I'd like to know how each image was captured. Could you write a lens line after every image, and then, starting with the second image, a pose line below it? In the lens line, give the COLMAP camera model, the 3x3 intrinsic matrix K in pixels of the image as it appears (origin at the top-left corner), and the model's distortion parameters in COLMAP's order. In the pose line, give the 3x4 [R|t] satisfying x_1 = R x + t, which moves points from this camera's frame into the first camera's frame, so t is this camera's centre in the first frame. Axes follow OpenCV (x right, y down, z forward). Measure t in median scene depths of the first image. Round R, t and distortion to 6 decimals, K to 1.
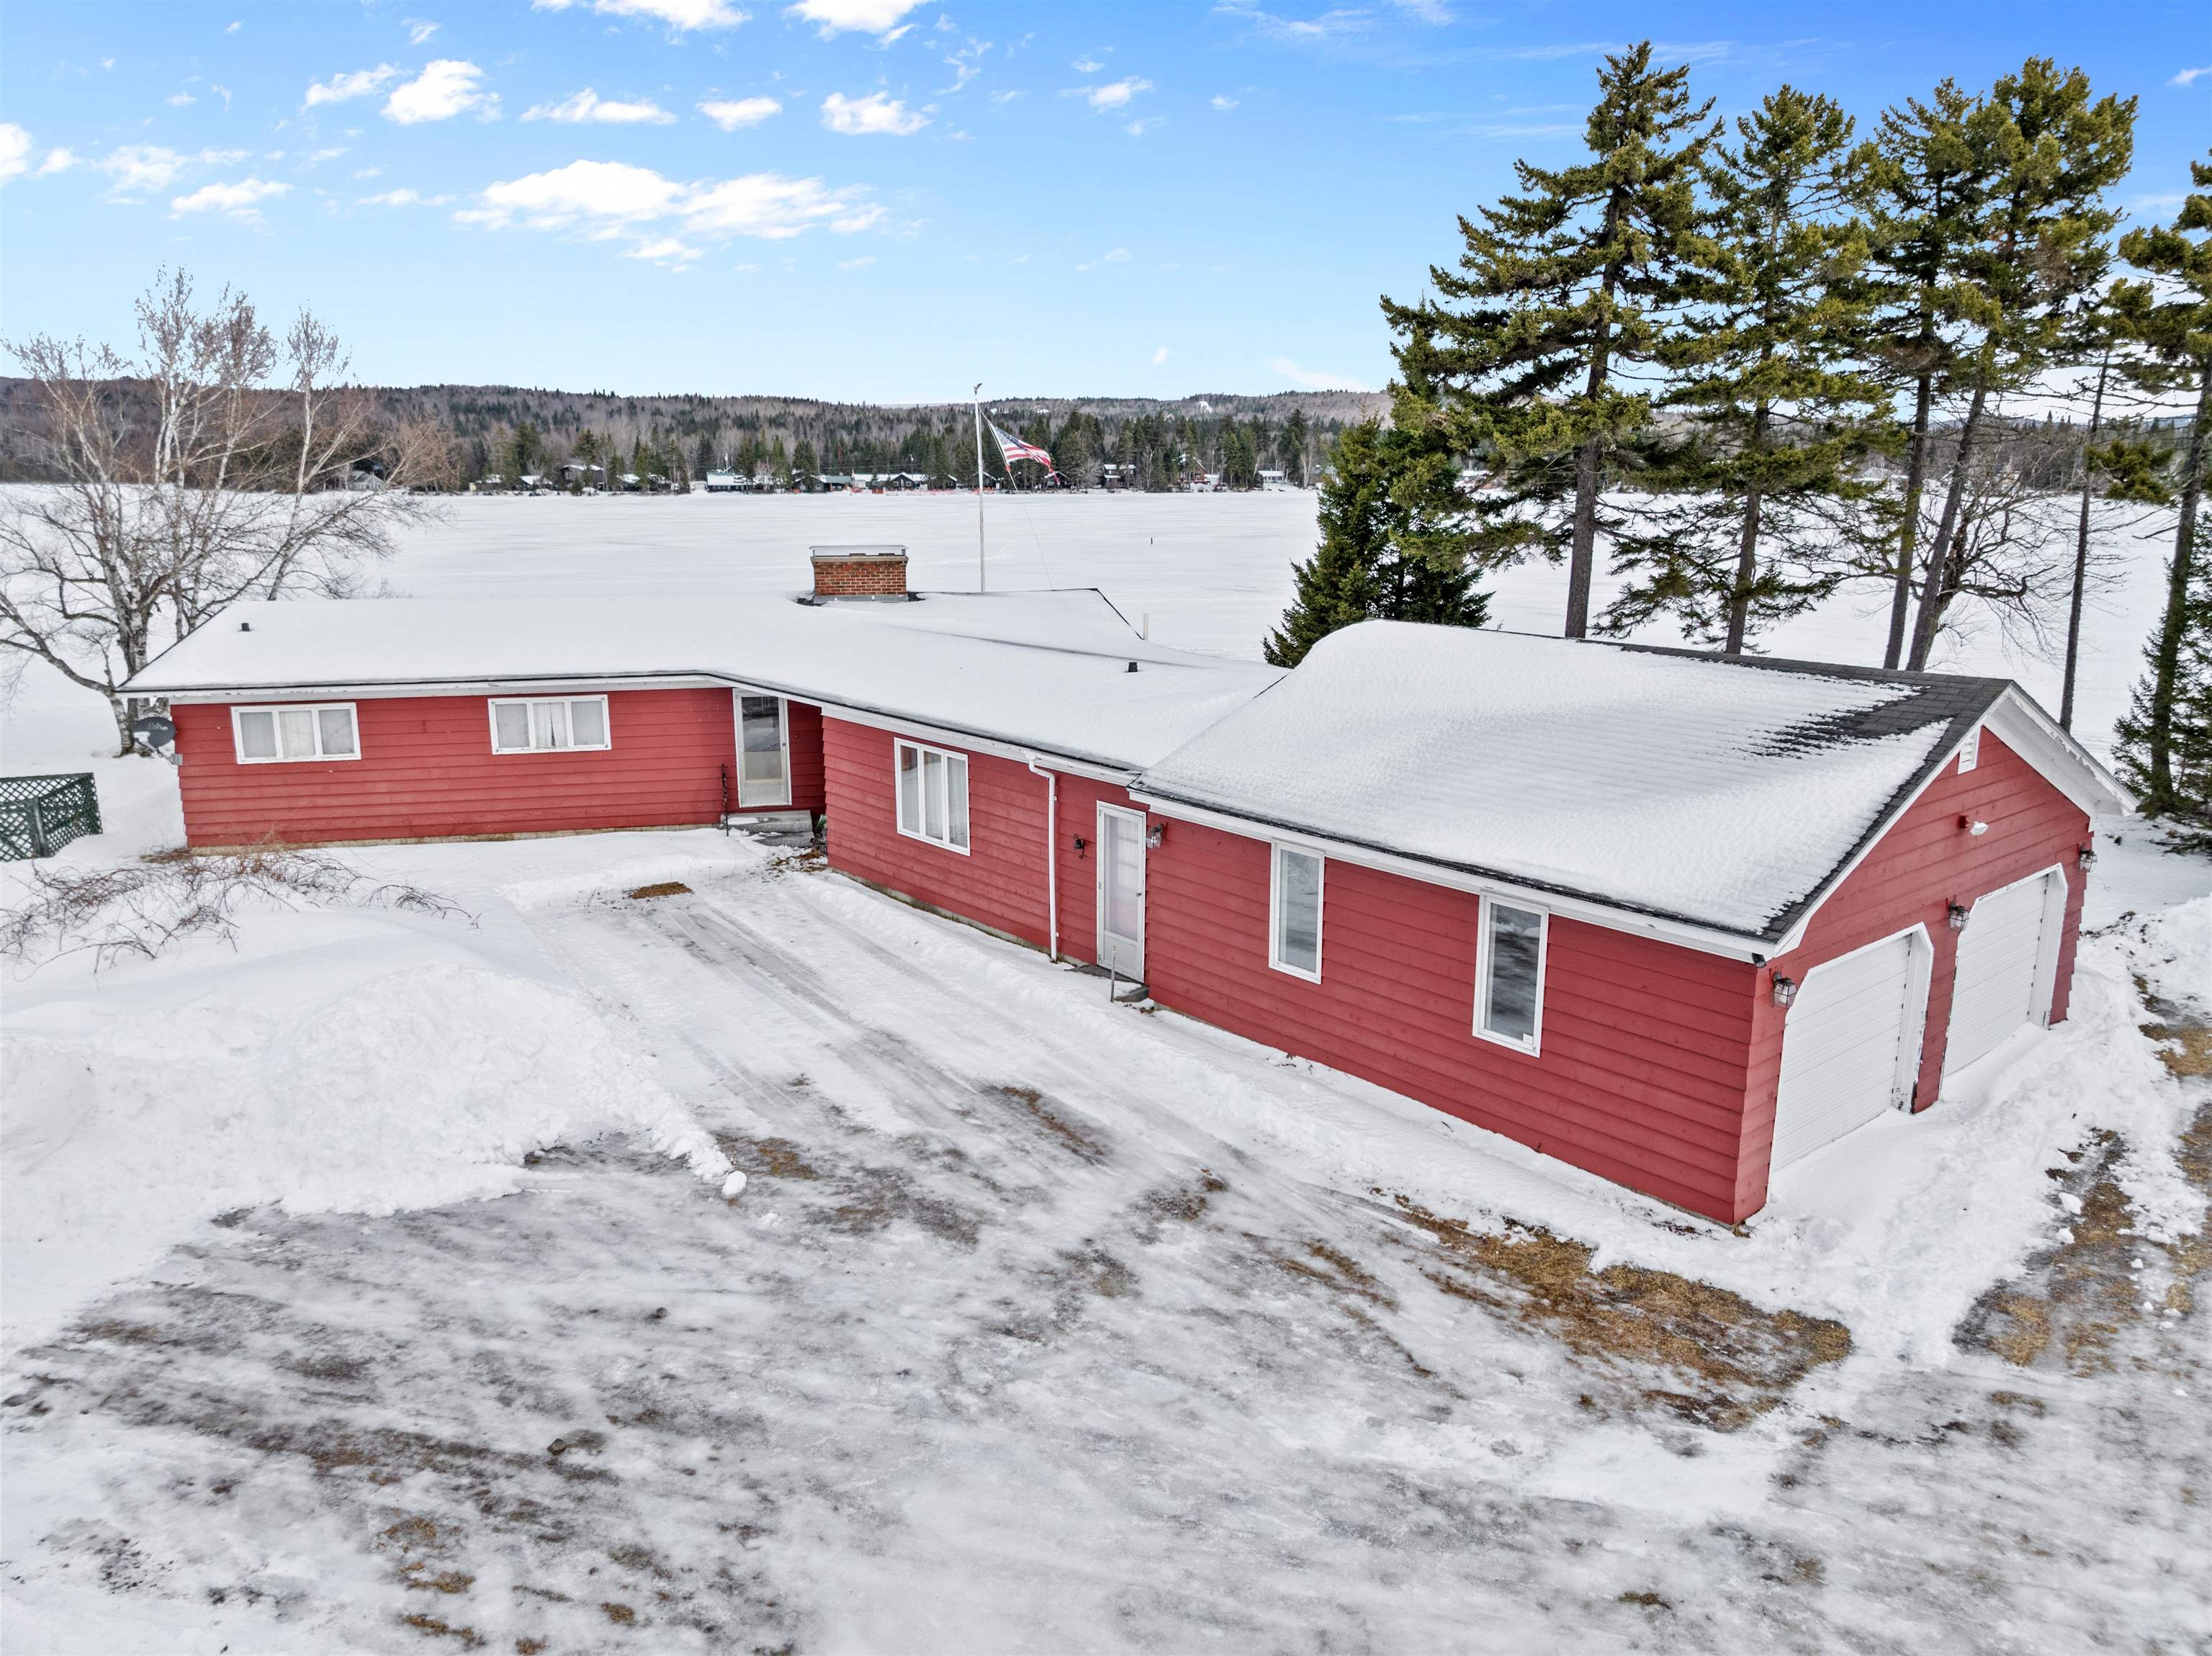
lens RADIAL K [[1553.9, 0, 1115.3], [0, 1553.9, 817.5], [0, 0, 1]] dist [-0.030060, -0.016137]
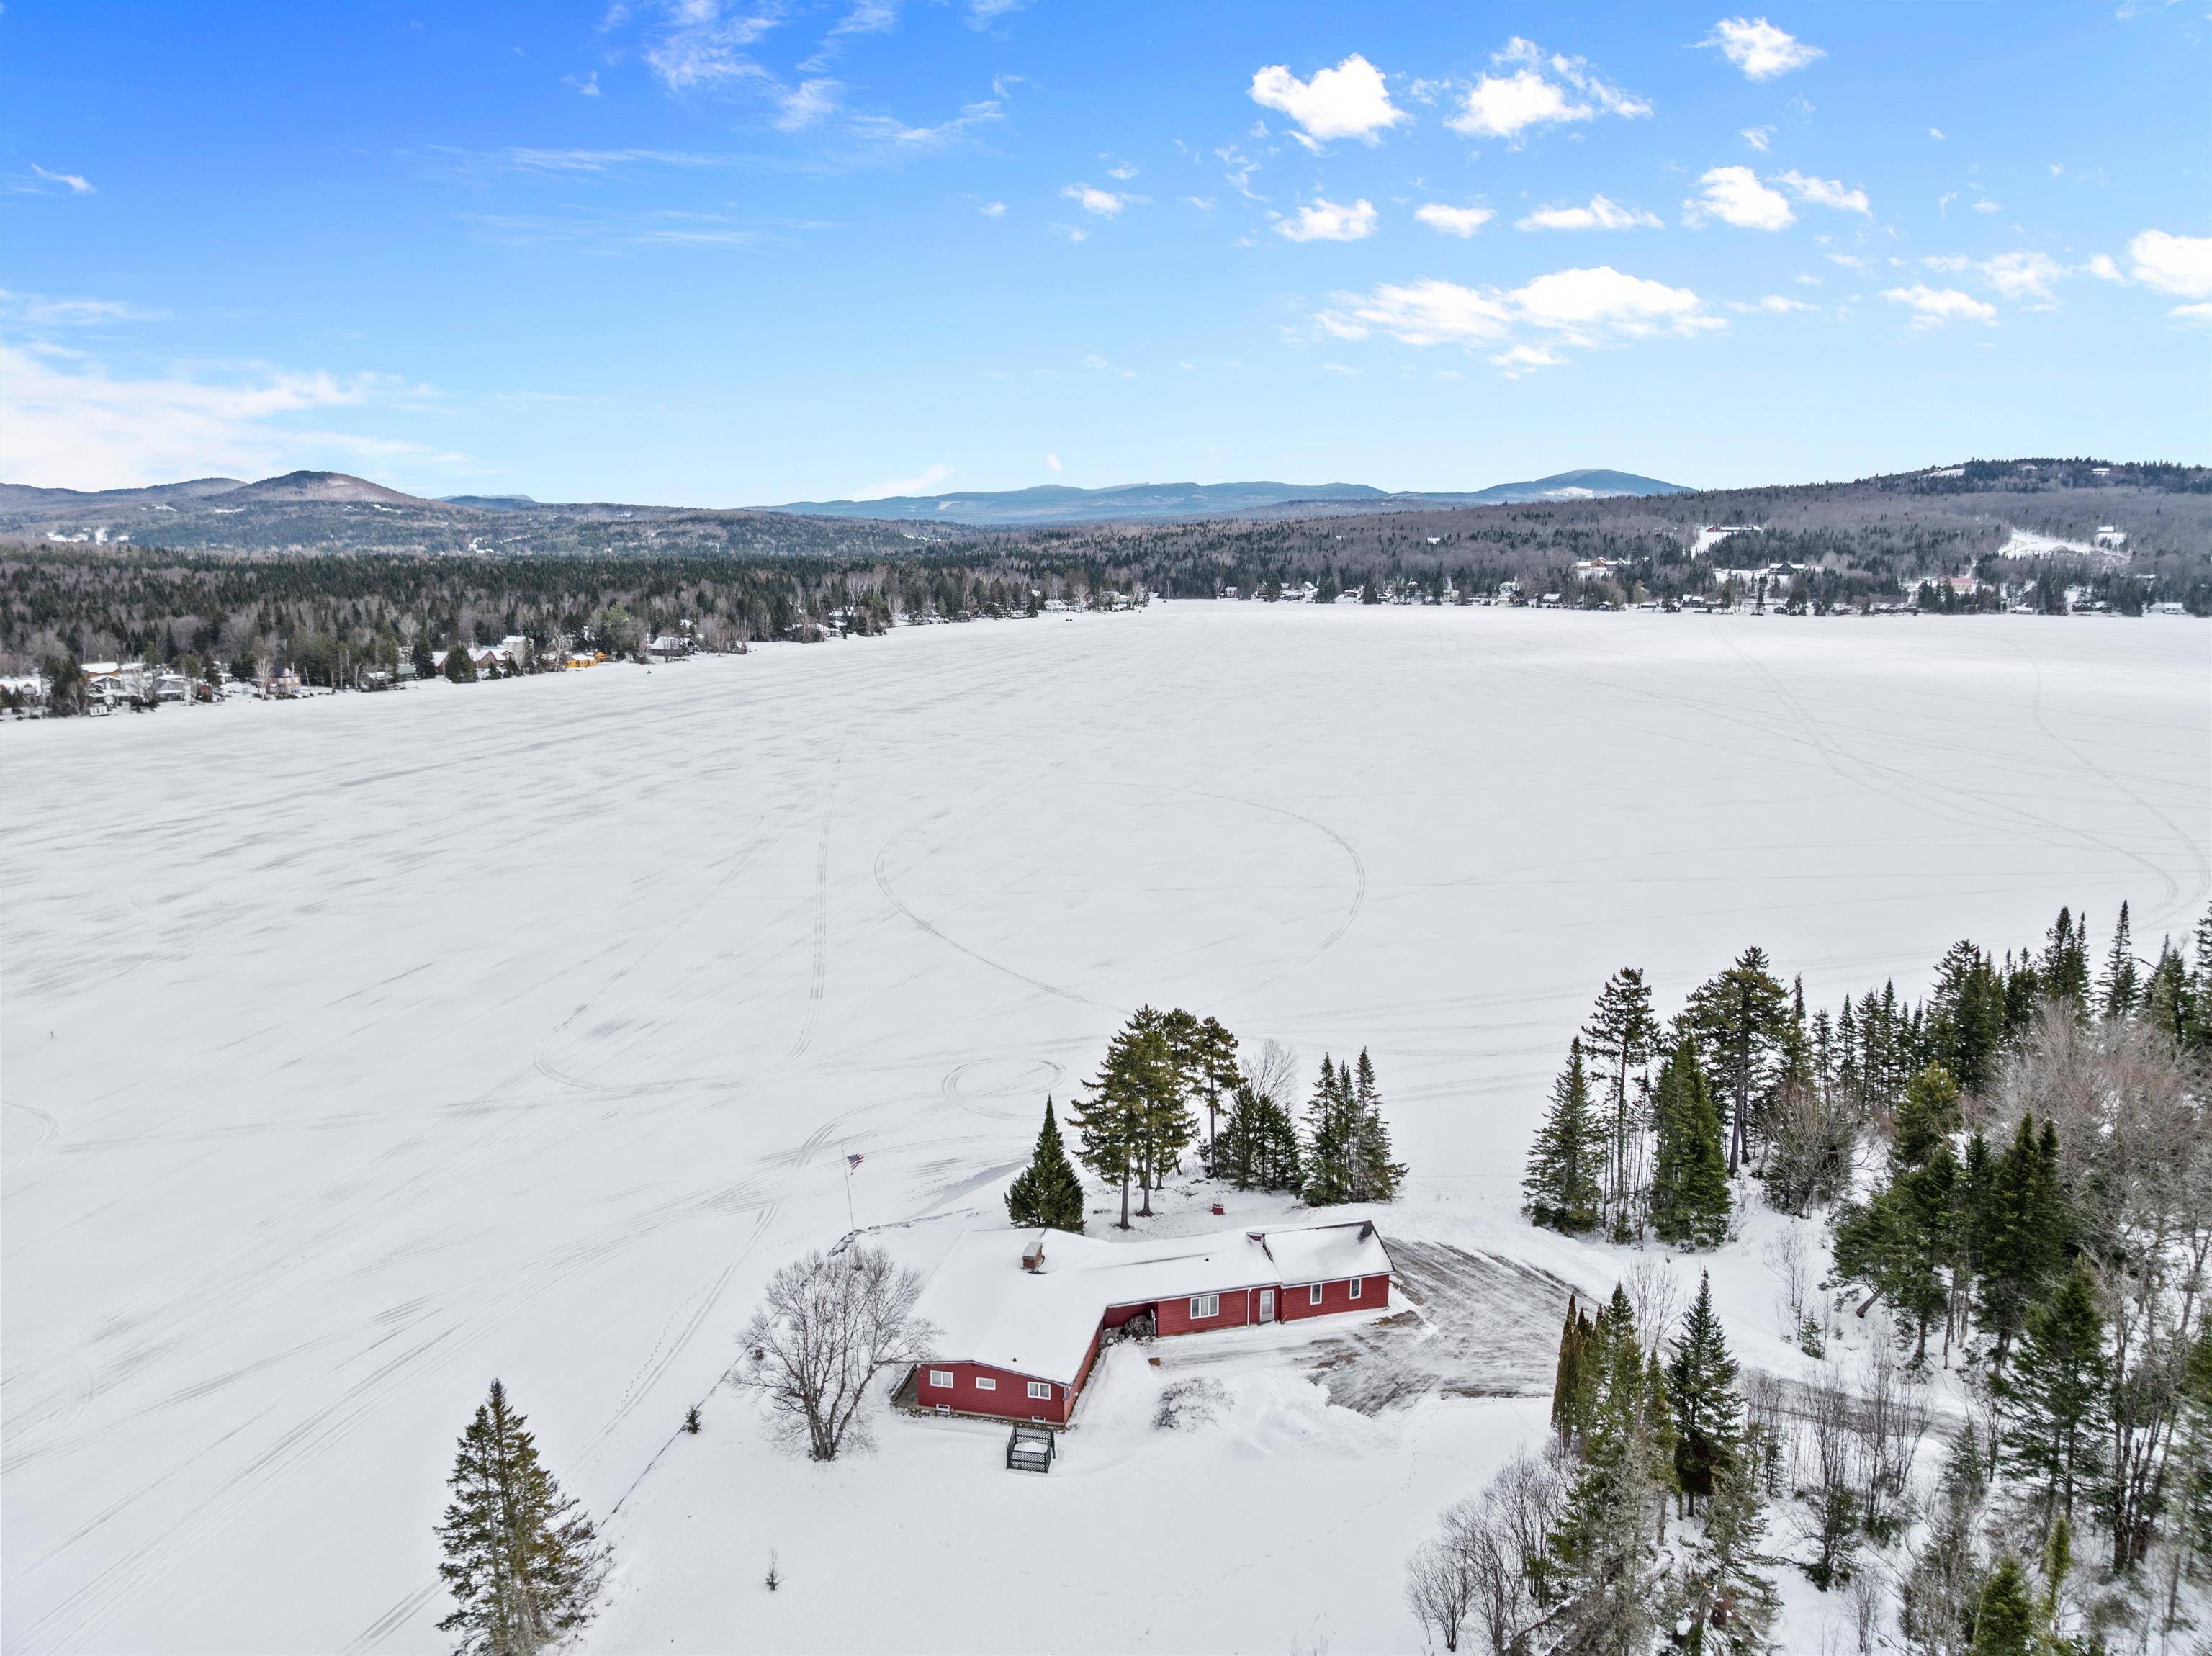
lens RADIAL K [[1553.9, 0, 1115.3], [0, 1553.9, 817.5], [0, 0, 1]] dist [-0.030060, -0.016137]
pose [[0.410825, -0.166113, 0.896454, -4.098667], [0.196287, 0.976319, 0.090958, -1.896129], [-0.890334, 0.138594, 0.433702, -0.914021]]
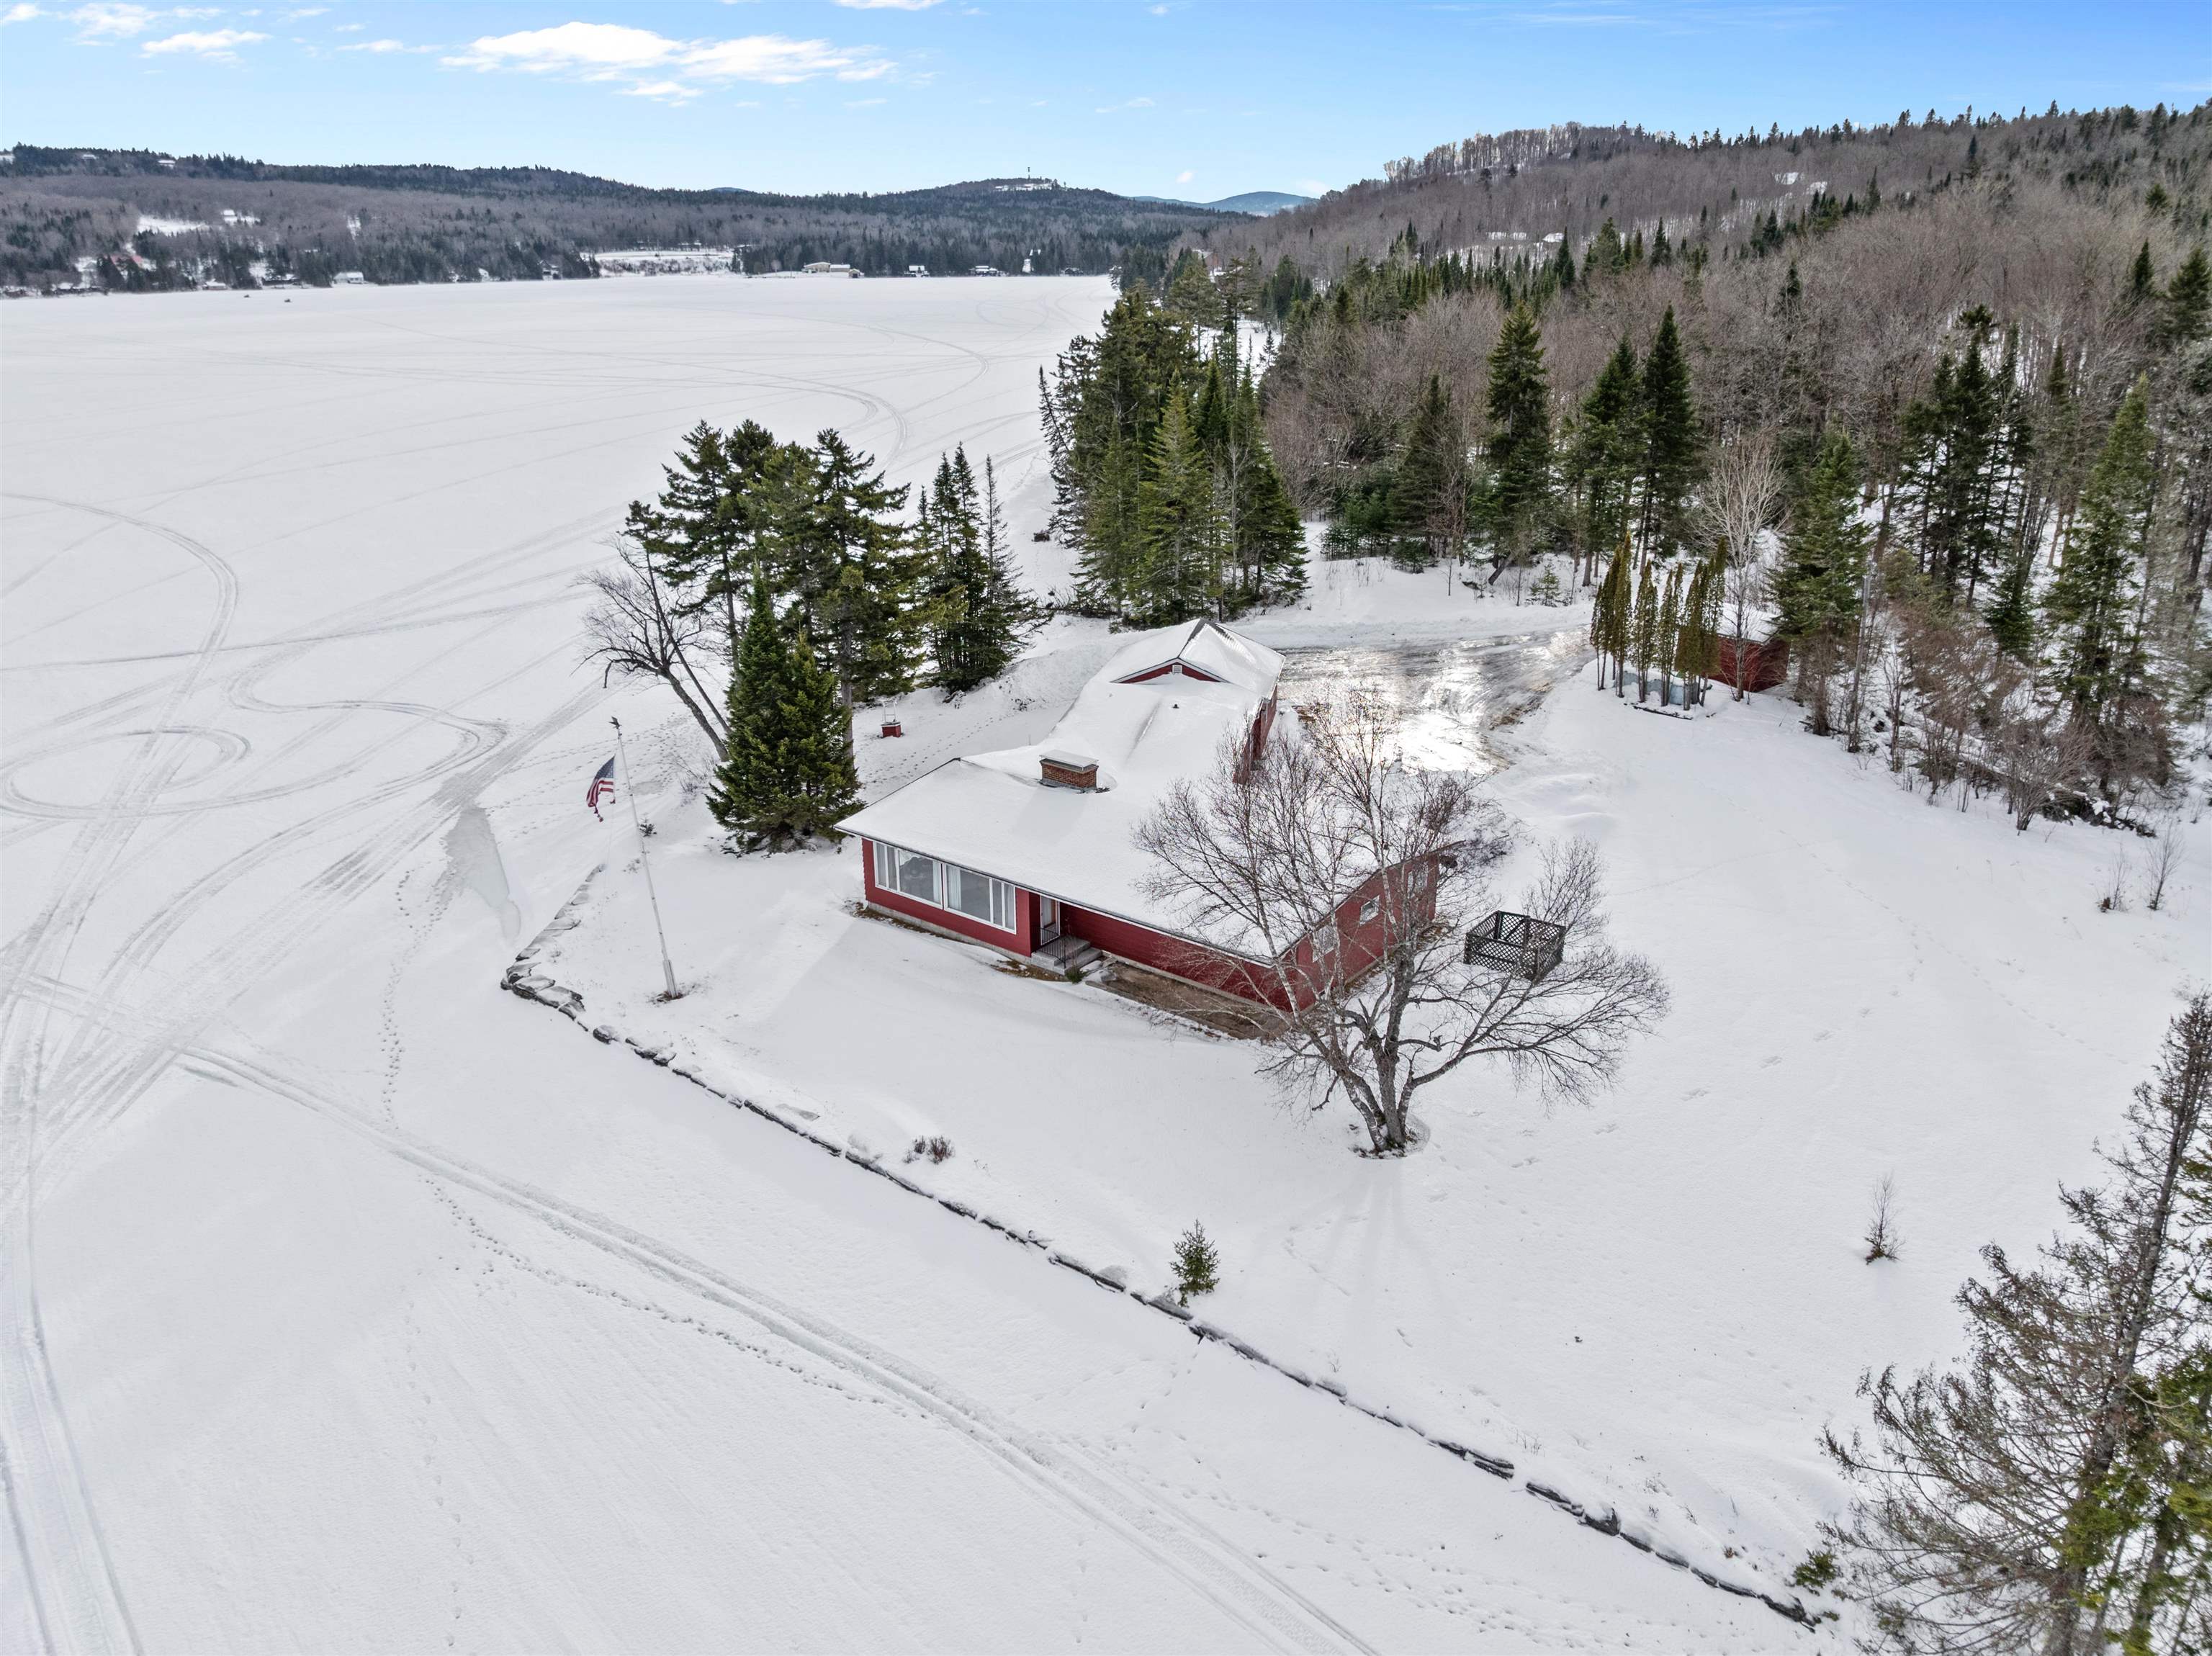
lens RADIAL K [[1557.7, 0, 1116.3], [0, 1557.7, 815.6], [0, 0, 1]] dist [-0.053734, 0.024705]
pose [[-0.640674, -0.263616, 0.721140, -2.116099], [0.166004, 0.869442, 0.465309, -1.325827], [-0.749653, 0.417824, -0.513268, 2.773817]]
